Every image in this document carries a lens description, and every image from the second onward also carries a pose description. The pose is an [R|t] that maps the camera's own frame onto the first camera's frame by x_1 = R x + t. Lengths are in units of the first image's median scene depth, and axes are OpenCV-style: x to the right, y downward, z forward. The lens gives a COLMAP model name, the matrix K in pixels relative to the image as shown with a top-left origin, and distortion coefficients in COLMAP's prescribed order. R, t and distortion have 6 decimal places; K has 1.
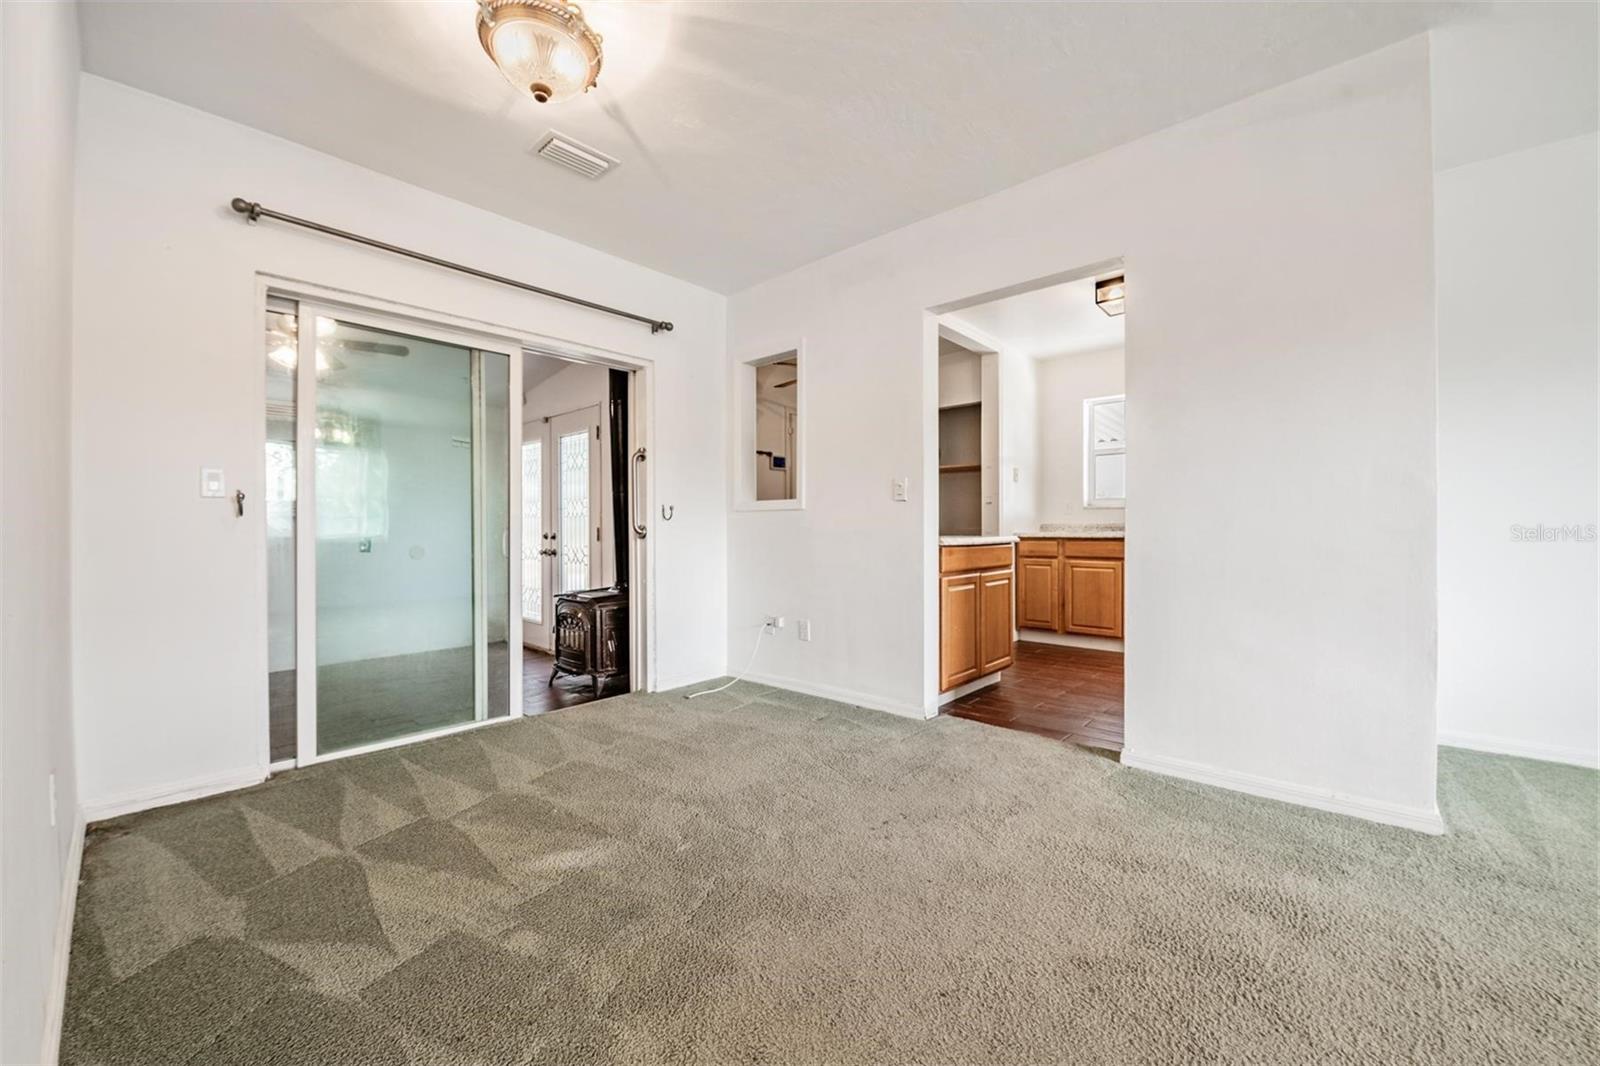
lens RADIAL K [[623.0, 0, 793.6], [0, 623.0, 526.9], [0, 0, 1]] dist [-0.026088, 0.000075]
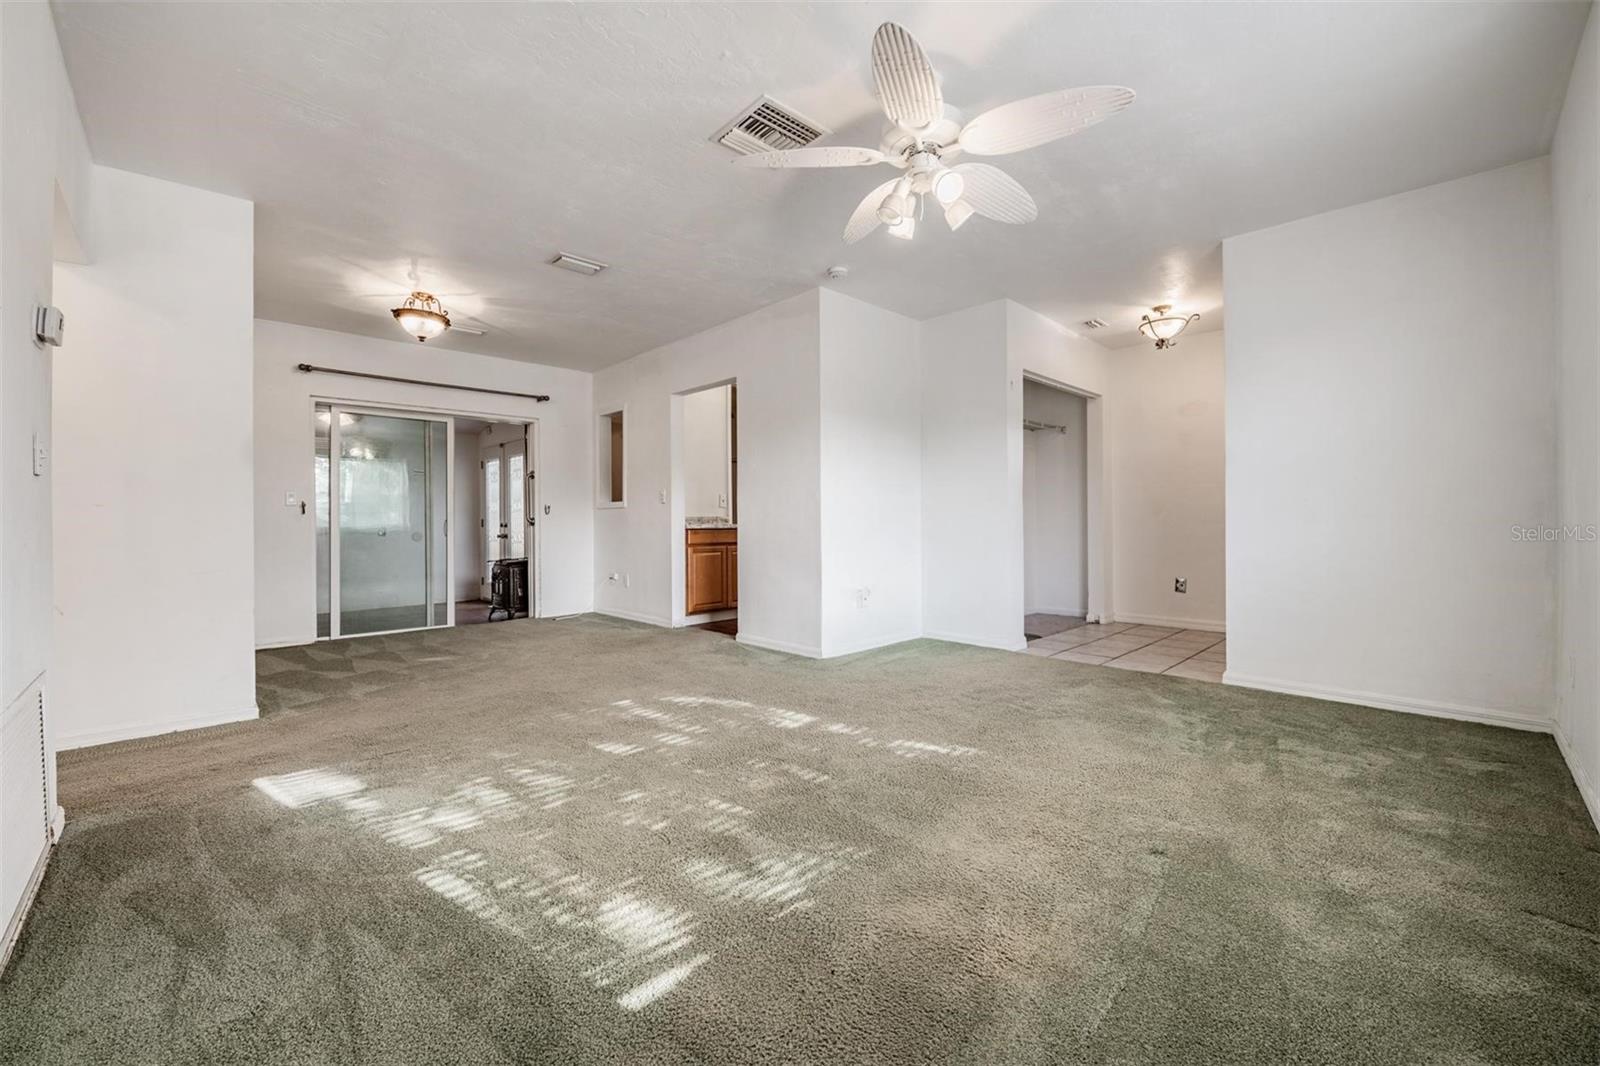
lens RADIAL K [[651.7, 0, 792.8], [0, 651.7, 514.5], [0, 0, 1]] dist [-0.002568, -0.000095]
pose [[0.996786, -0.003952, -0.080007, 0.913925], [0.003632, 0.999985, -0.004141, -0.002642], [0.080022, 0.003837, 0.996786, -1.058117]]
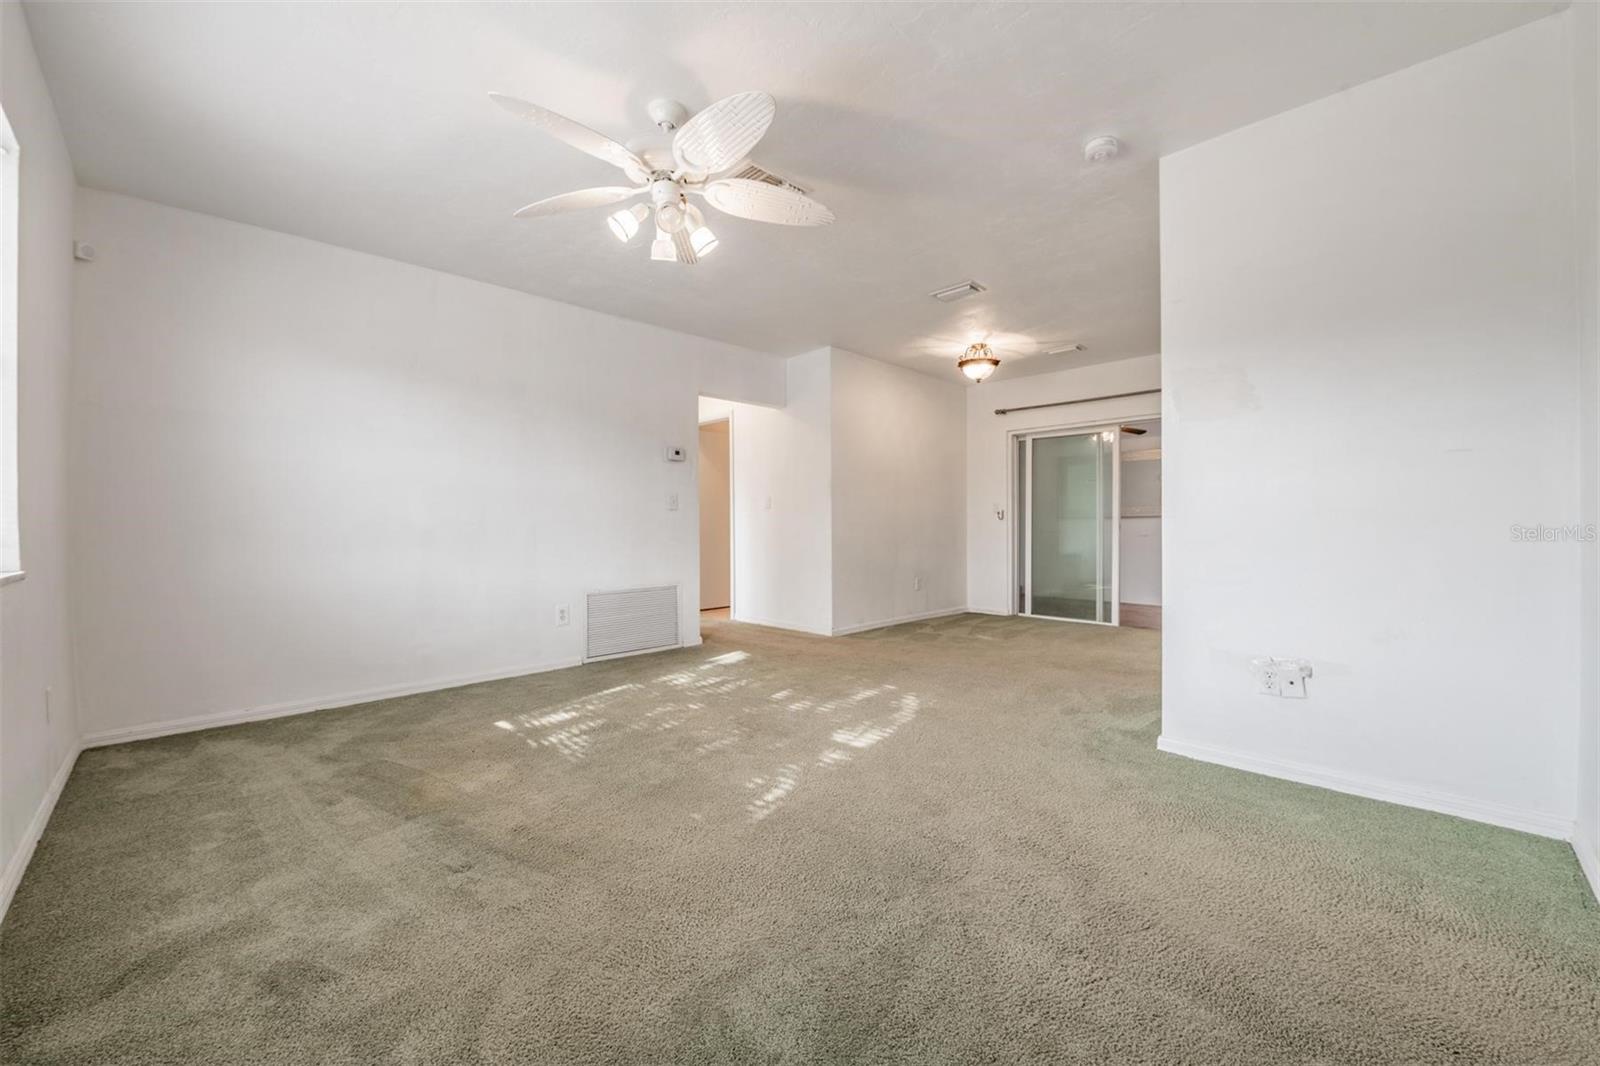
lens RADIAL K [[623.0, 0, 793.6], [0, 623.0, 526.9], [0, 0, 1]] dist [-0.026088, 0.000075]
pose [[-0.062431, 0.012318, -0.997973, 1.999590], [0.002257, 0.999923, 0.012201, -0.019656], [0.998047, -0.001490, -0.062454, 0.195750]]
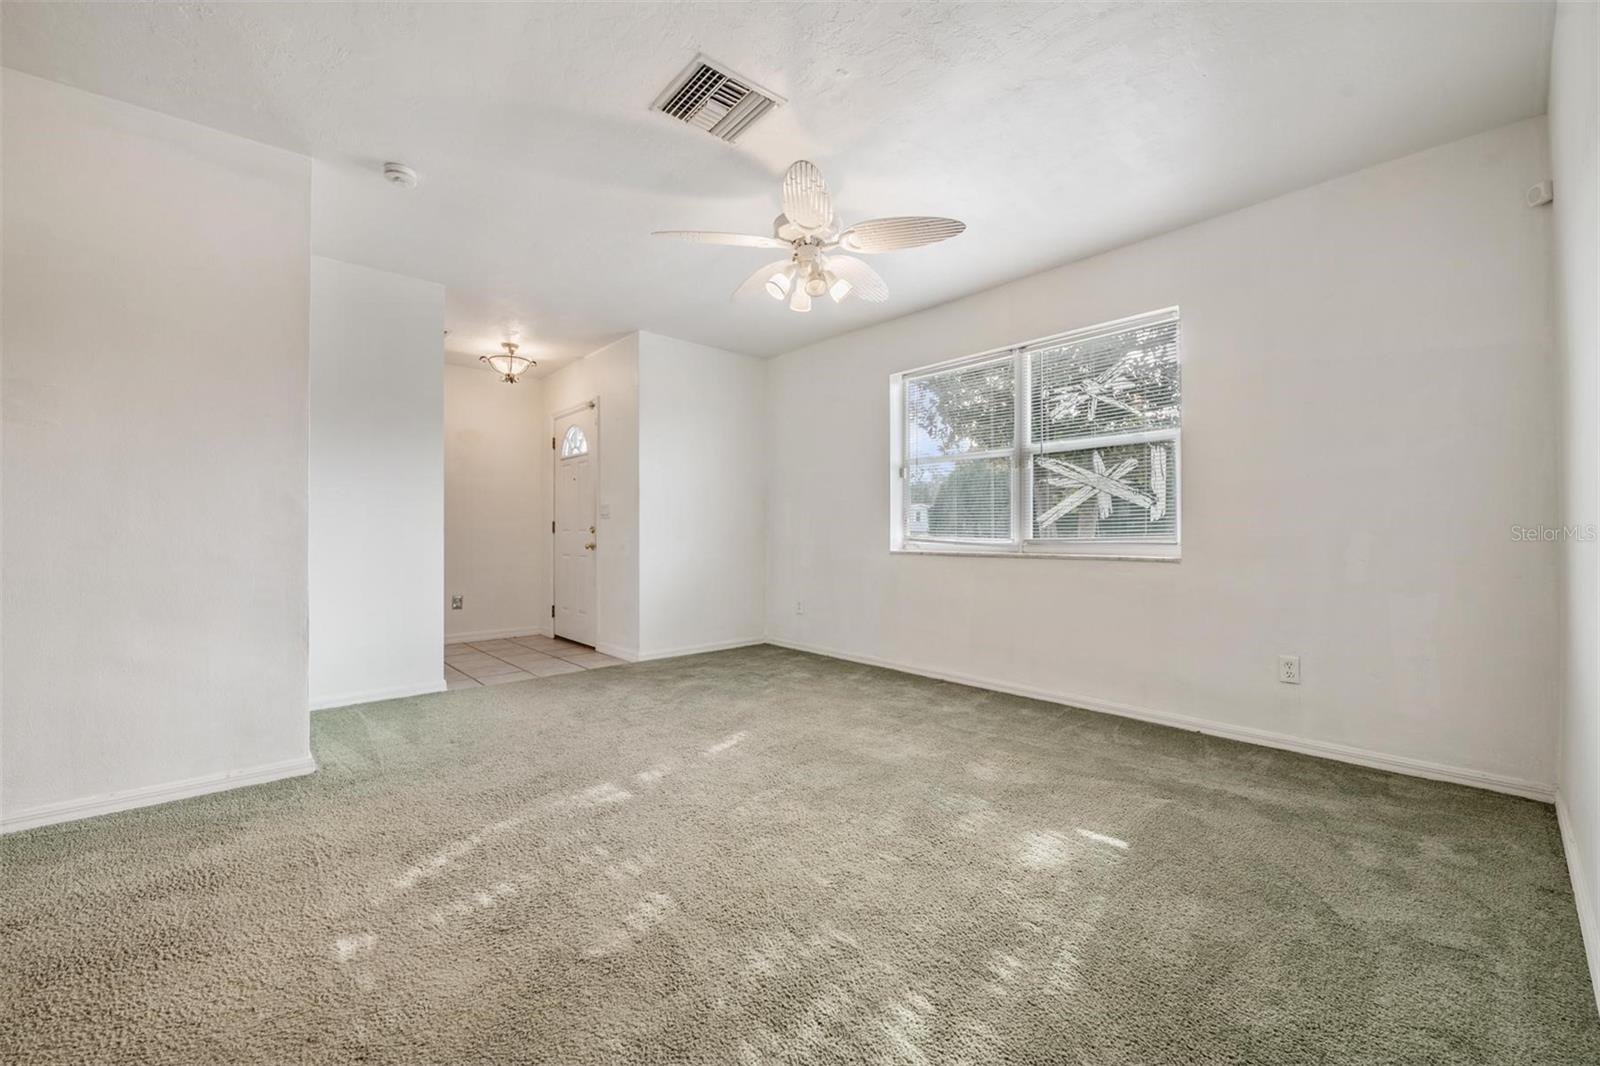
lens RADIAL K [[651.3, 0, 800.0], [0, 651.3, 533.0], [0, 0, 1]] dist [-0.001374, -0.000602]
pose [[0.103827, -0.000294, 0.994595, -0.185645], [0.001564, 0.999999, 0.000132, -0.010735], [-0.994594, 0.001542, 0.103828, -0.170371]]
